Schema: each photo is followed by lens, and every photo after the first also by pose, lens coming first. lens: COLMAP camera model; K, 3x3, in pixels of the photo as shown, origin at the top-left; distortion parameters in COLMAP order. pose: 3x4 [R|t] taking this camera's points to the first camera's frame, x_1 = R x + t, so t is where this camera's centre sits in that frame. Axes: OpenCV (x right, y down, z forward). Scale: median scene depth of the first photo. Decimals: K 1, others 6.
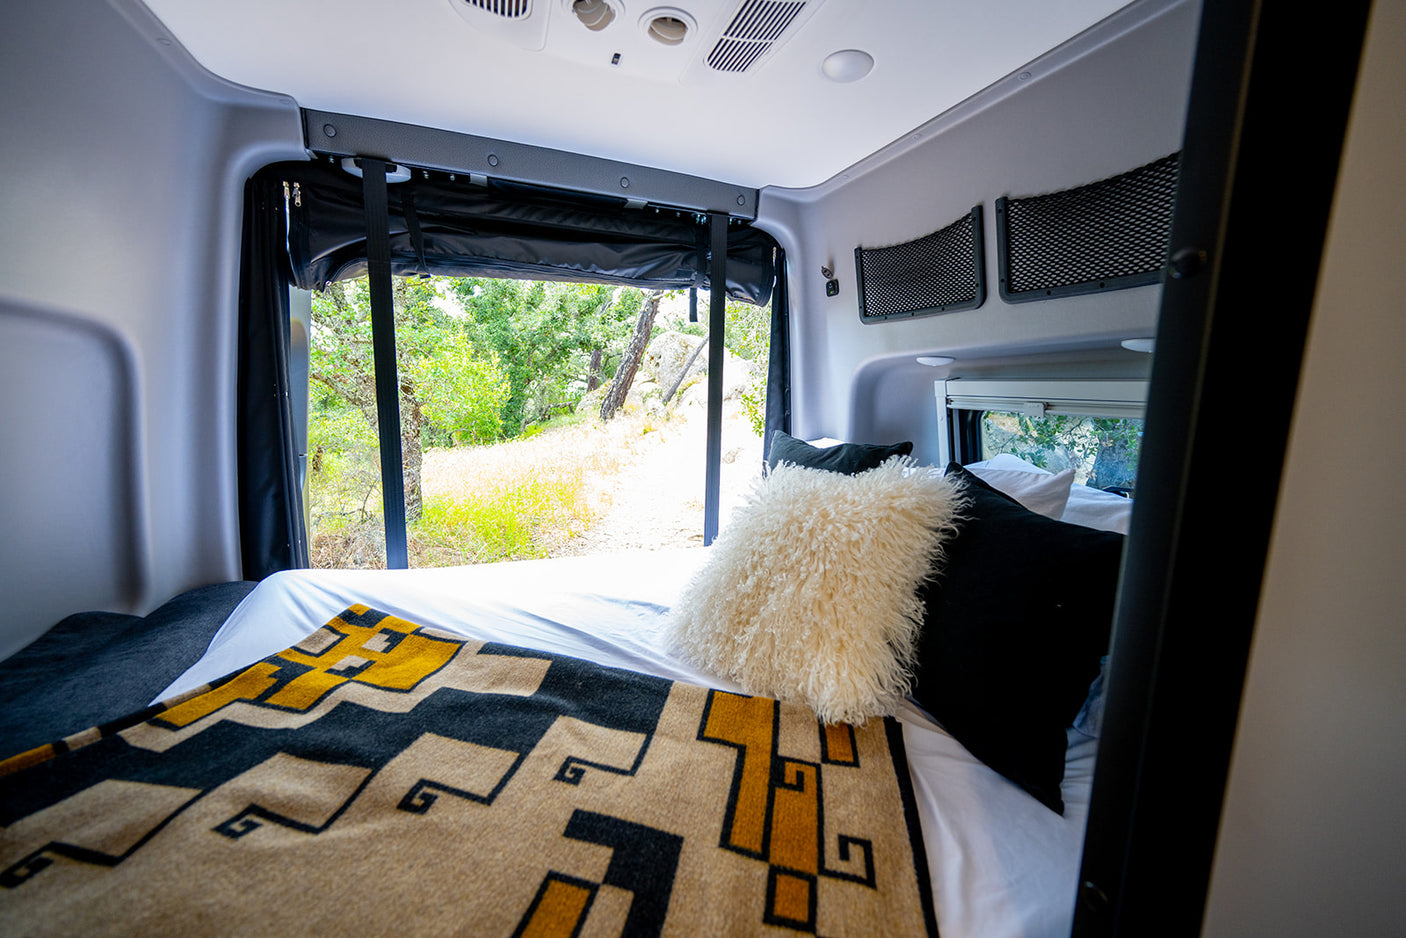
lens RADIAL K [[545.5, 0, 707.2], [0, 545.5, 469.5], [0, 0, 1]] dist [-0.000361, -0.000087]
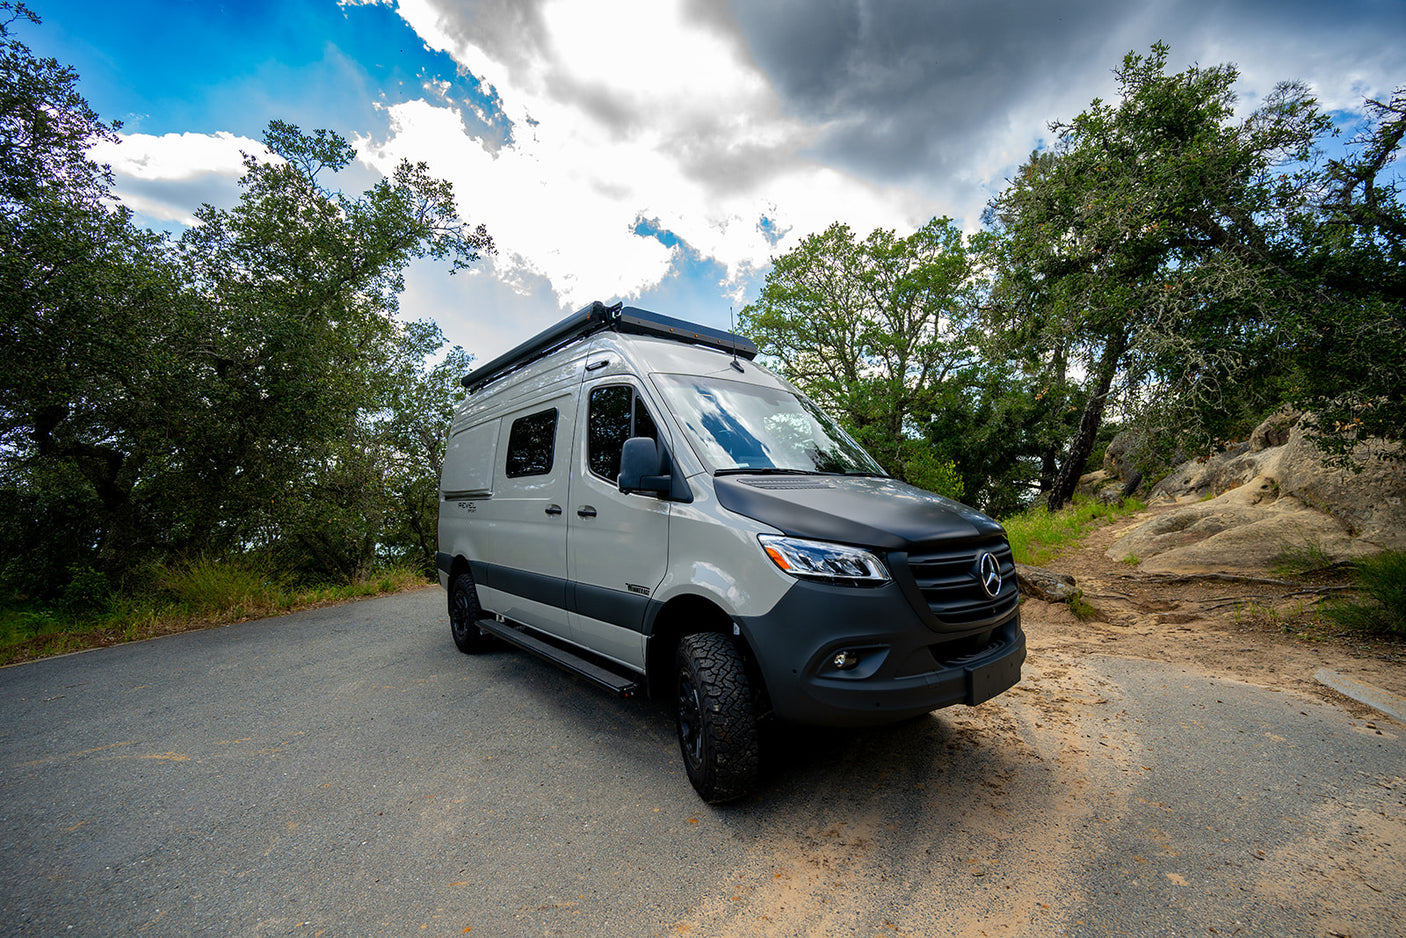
lens RADIAL K [[547.1, 0, 707.1], [0, 547.1, 472.3], [0, 0, 1]] dist [0.000398, -0.000134]
pose [[0.714066, -0.086863, -0.694669, 0.906994], [-0.065140, 0.979724, -0.189465, 0.893023], [0.697042, 0.180541, 0.693929, -2.783280]]
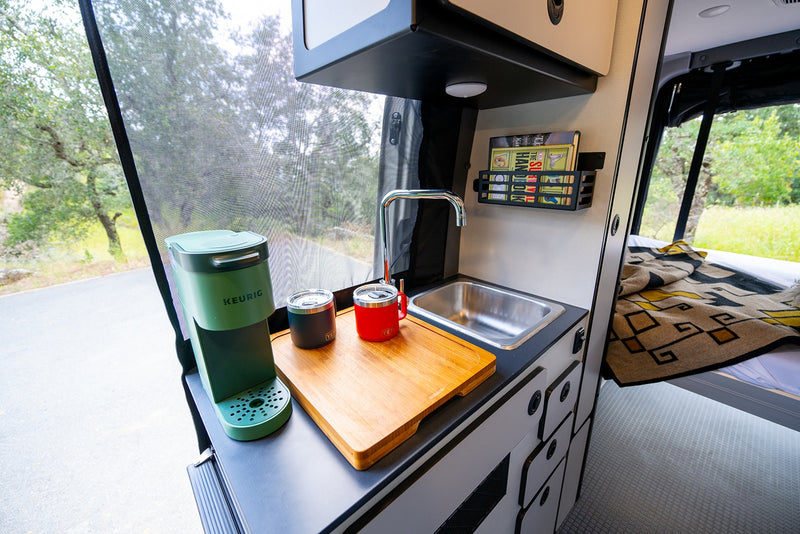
lens RADIAL K [[319.1, 0, 400.0], [0, 319.1, 267.0], [0, 0, 1]] dist [-0.001006, -0.000051]
pose [[0.324018, 0.258804, -0.909963, 0.290697], [-0.109635, 0.965646, 0.235602, 0.067871], [0.939677, 0.023424, 0.341260, -0.524695]]
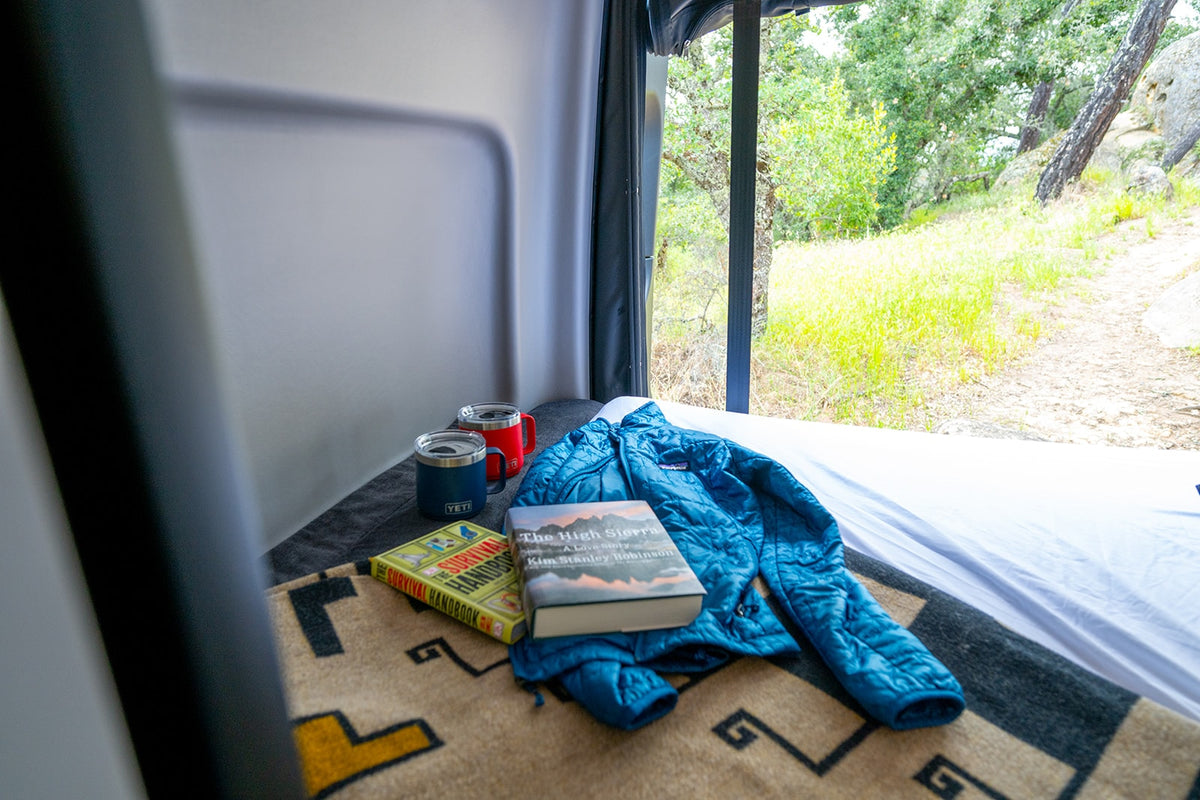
lens RADIAL K [[749.4, 0, 600.0], [0, 749.4, 400.0], [0, 0, 1]] dist [-0.001104, -0.001002]
pose [[0.762877, 0.150423, -0.628801, -0.023283], [-0.042682, 0.982154, 0.183170, -0.022614], [0.645133, -0.112897, 0.755684, 0.031454]]
